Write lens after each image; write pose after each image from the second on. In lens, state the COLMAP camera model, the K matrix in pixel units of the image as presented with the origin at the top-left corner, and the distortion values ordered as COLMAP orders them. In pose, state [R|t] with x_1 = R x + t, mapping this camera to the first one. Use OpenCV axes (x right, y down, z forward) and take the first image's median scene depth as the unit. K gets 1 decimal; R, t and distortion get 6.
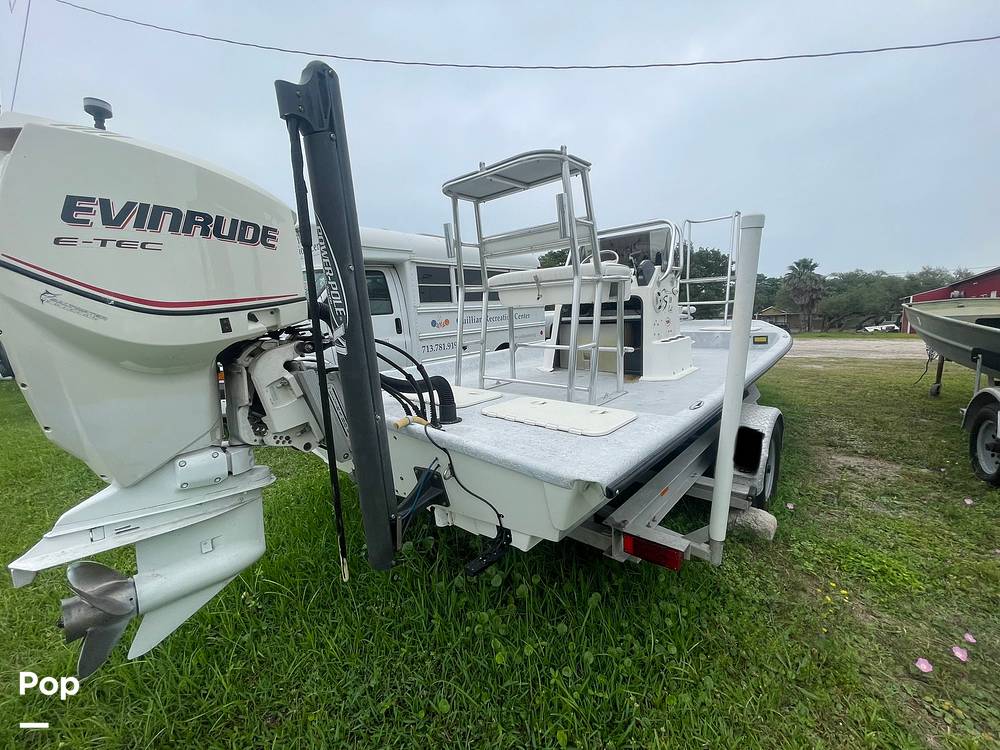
lens RADIAL K [[401.3, 0, 498.0], [0, 401.3, 372.8], [0, 0, 1]] dist [0.008604, 0.000085]
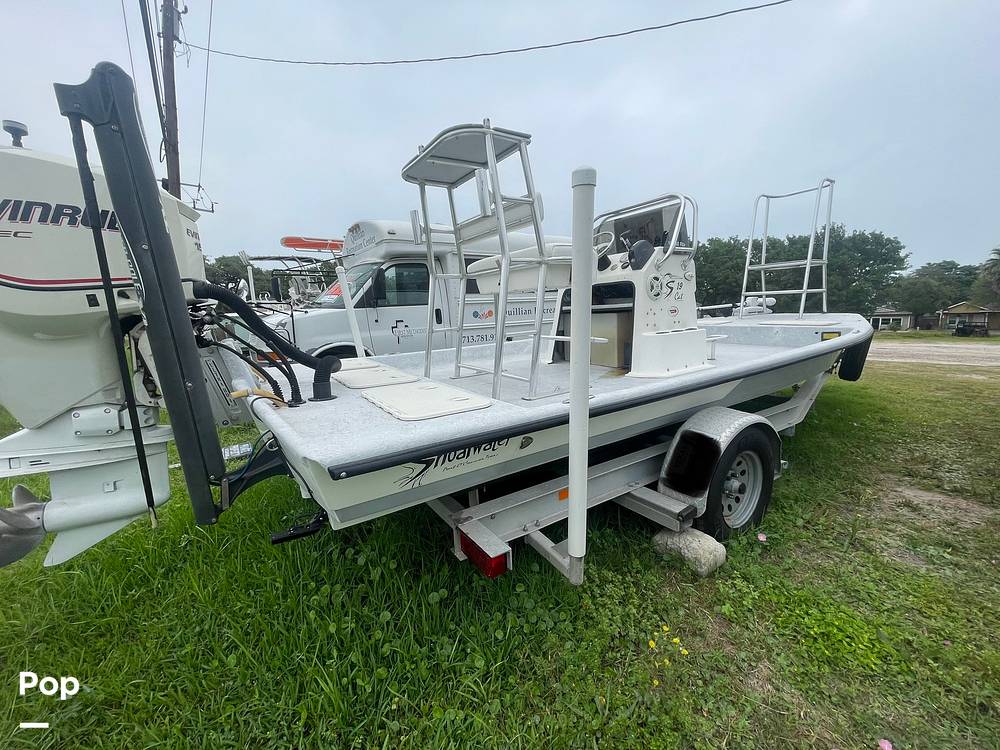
lens RADIAL K [[399.6, 0, 497.3], [0, 399.6, 372.6], [0, 0, 1]] dist [0.002719, 0.000117]
pose [[0.963485, 0.047098, -0.263586, 0.342537], [-0.044165, 0.998879, 0.017047, 0.009275], [0.264093, -0.004784, 0.964485, 0.075930]]
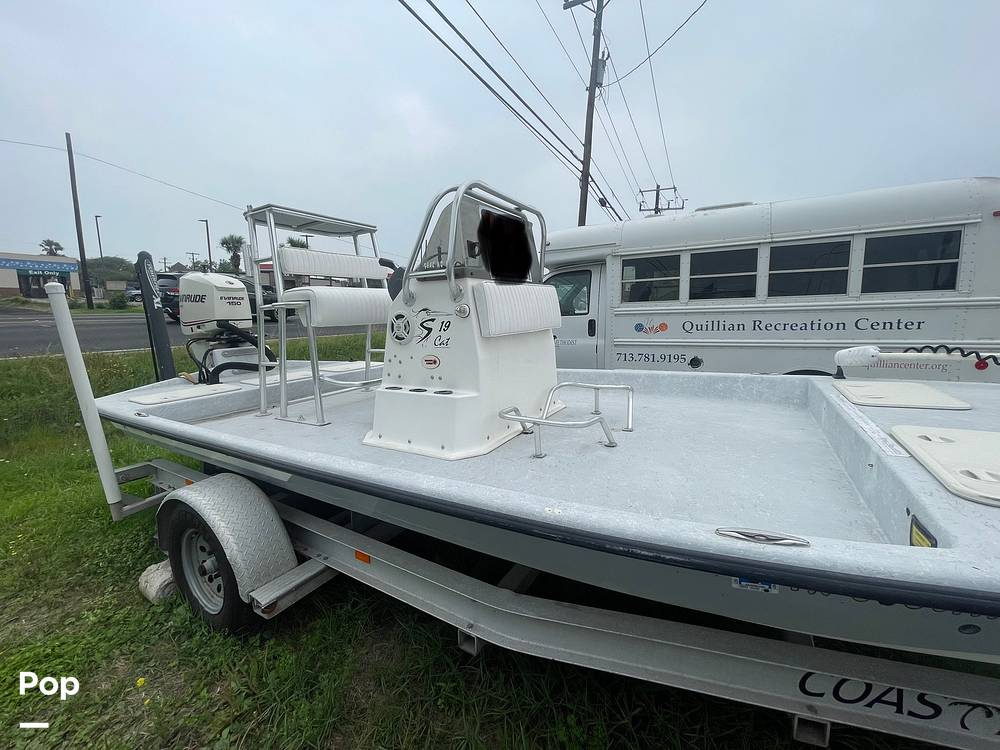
lens RADIAL K [[403.5, 0, 497.7], [0, 403.5, 370.9], [0, 0, 1]] dist [-0.003348, 0.000168]
pose [[0.195368, 0.181738, -0.963744, 1.210008], [-0.134554, 0.978355, 0.157216, -0.261102], [0.971456, 0.098960, 0.215593, 1.134118]]
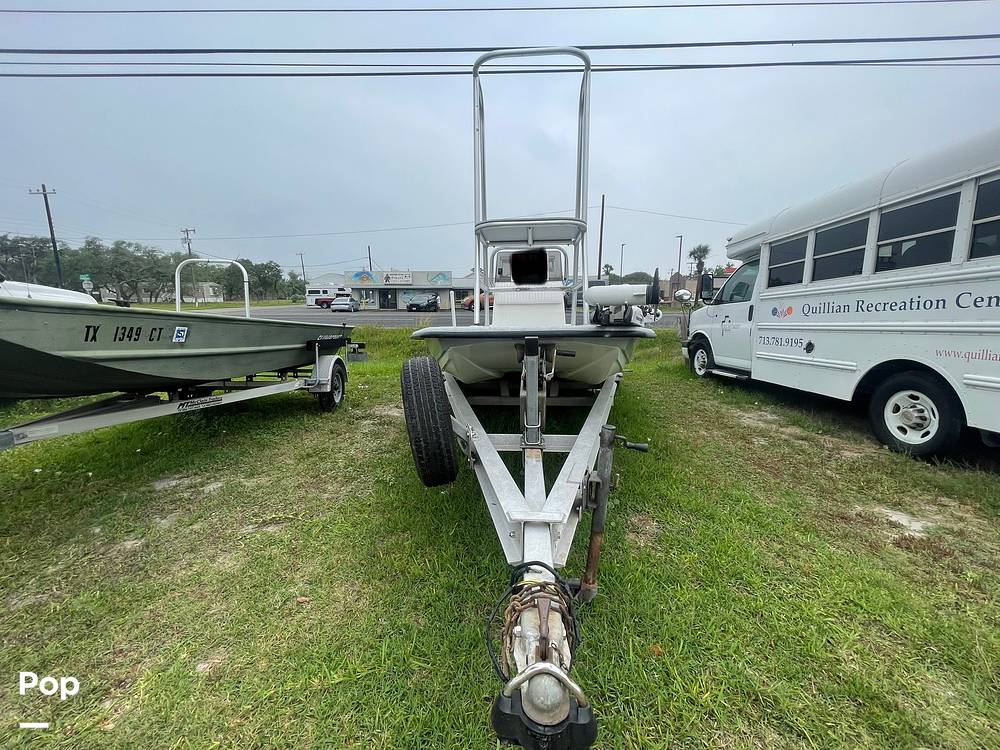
lens RADIAL K [[402.9, 0, 500.0], [0, 402.9, 375.0], [0, 0, 1]] dist [-0.000574, -0.000560]
pose [[-0.785288, 0.127677, -0.605823, 1.669353], [-0.055834, 0.959915, 0.274675, -0.399346], [0.616608, 0.249525, -0.746681, 2.680057]]
